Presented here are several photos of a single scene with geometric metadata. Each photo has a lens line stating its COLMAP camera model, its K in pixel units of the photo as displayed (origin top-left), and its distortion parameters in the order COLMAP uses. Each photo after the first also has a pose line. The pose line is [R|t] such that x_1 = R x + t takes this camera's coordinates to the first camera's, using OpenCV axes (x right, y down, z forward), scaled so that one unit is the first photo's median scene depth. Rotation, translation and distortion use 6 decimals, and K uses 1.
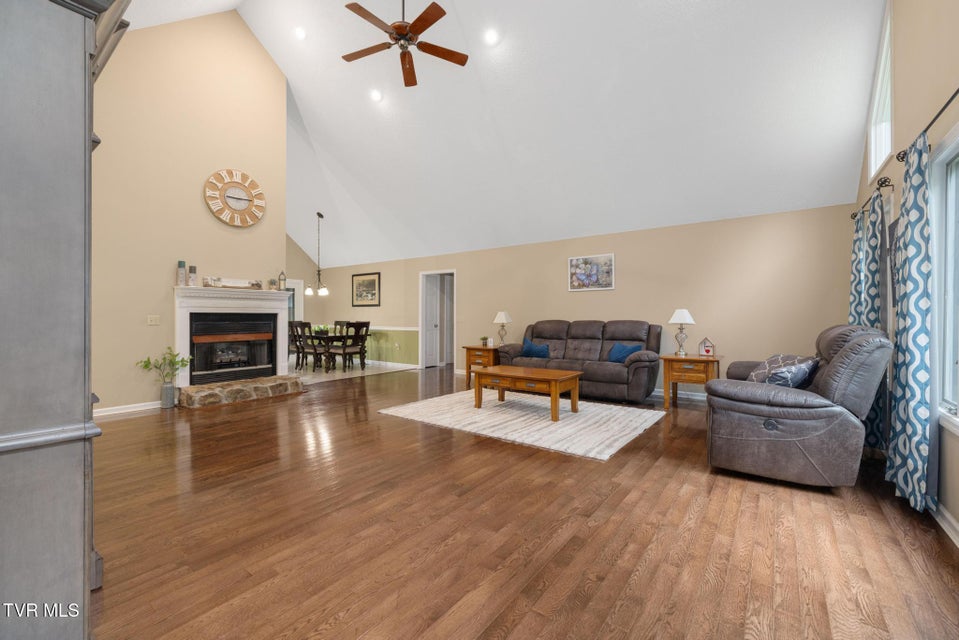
lens RADIAL K [[403.8, 0, 481.5], [0, 403.8, 318.4], [0, 0, 1]] dist [-0.001618, 0.000169]
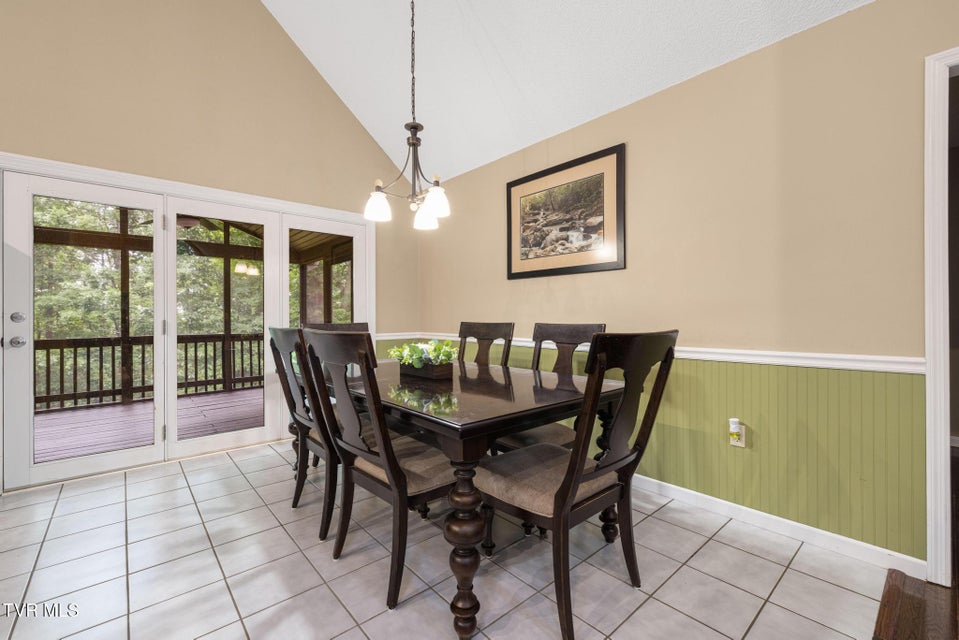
lens RADIAL K [[406.6, 0, 480.9], [0, 406.6, 317.0], [0, 0, 1]] dist [0.002364, 0.000361]
pose [[0.977851, -0.007040, -0.209185, -0.453332], [0.006995, 0.999975, -0.000952, 0.003949], [0.209187, -0.000533, 0.977876, 1.112222]]
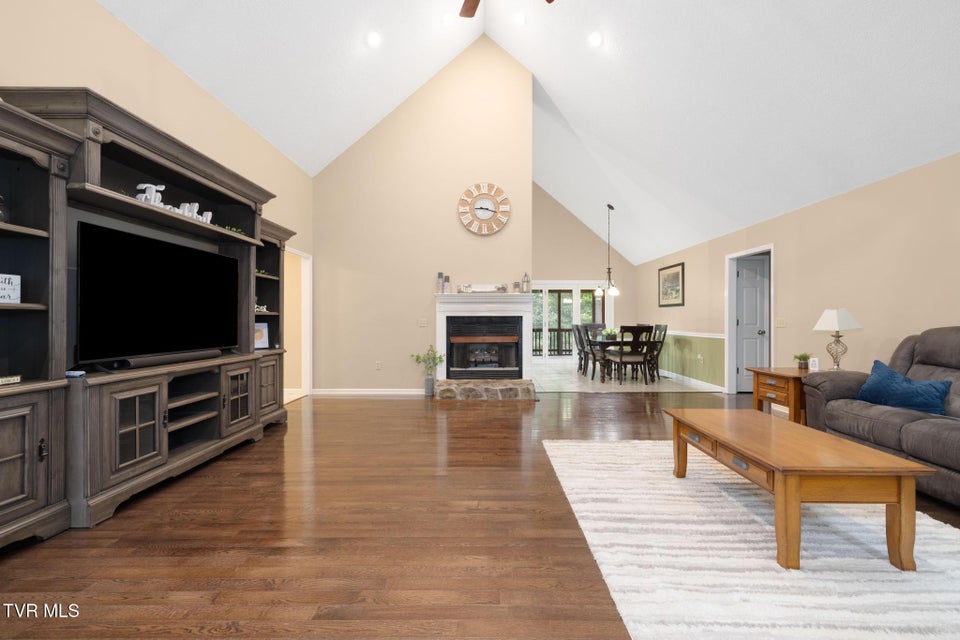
lens RADIAL K [[404.3, 0, 482.0], [0, 404.3, 318.4], [0, 0, 1]] dist [-0.001618, 0.000169]
pose [[0.587025, -0.003835, -0.809560, 0.240414], [-0.000529, 0.999987, -0.005121, -0.002003], [0.809569, 0.003435, 0.587015, 0.348908]]
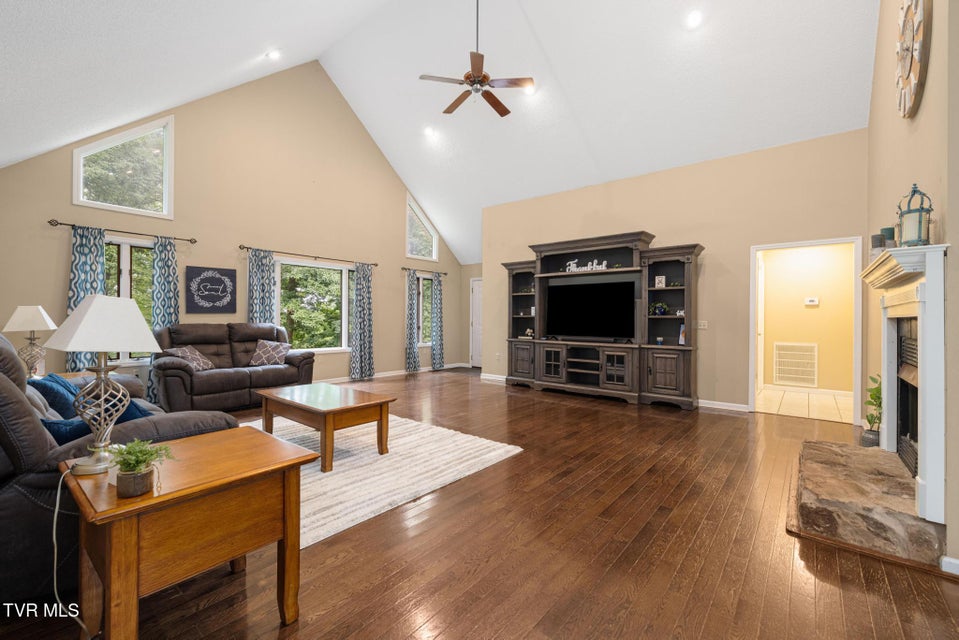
lens RADIAL K [[403.8, 0, 481.5], [0, 403.8, 318.4], [0, 0, 1]] dist [-0.001618, 0.000169]
pose [[-0.998855, -0.008590, 0.047070, -0.168965], [-0.008434, 0.999958, 0.003505, -0.010790], [-0.047098, 0.003104, -0.998885, 1.370101]]
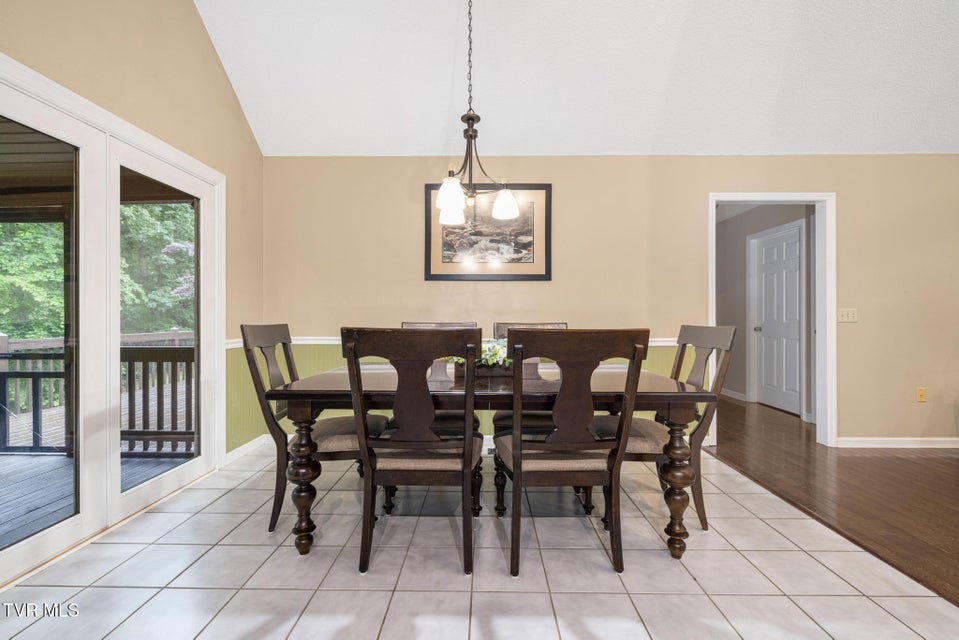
lens RADIAL K [[407.9, 0, 479.5], [0, 407.9, 320.0], [0, 0, 1]] dist [-0.002087, -0.000141]
pose [[0.816629, 0.000172, 0.577163, -0.798376], [0.003462, 0.999981, -0.005196, 0.010102], [-0.577152, 0.006241, 0.816613, 1.165527]]
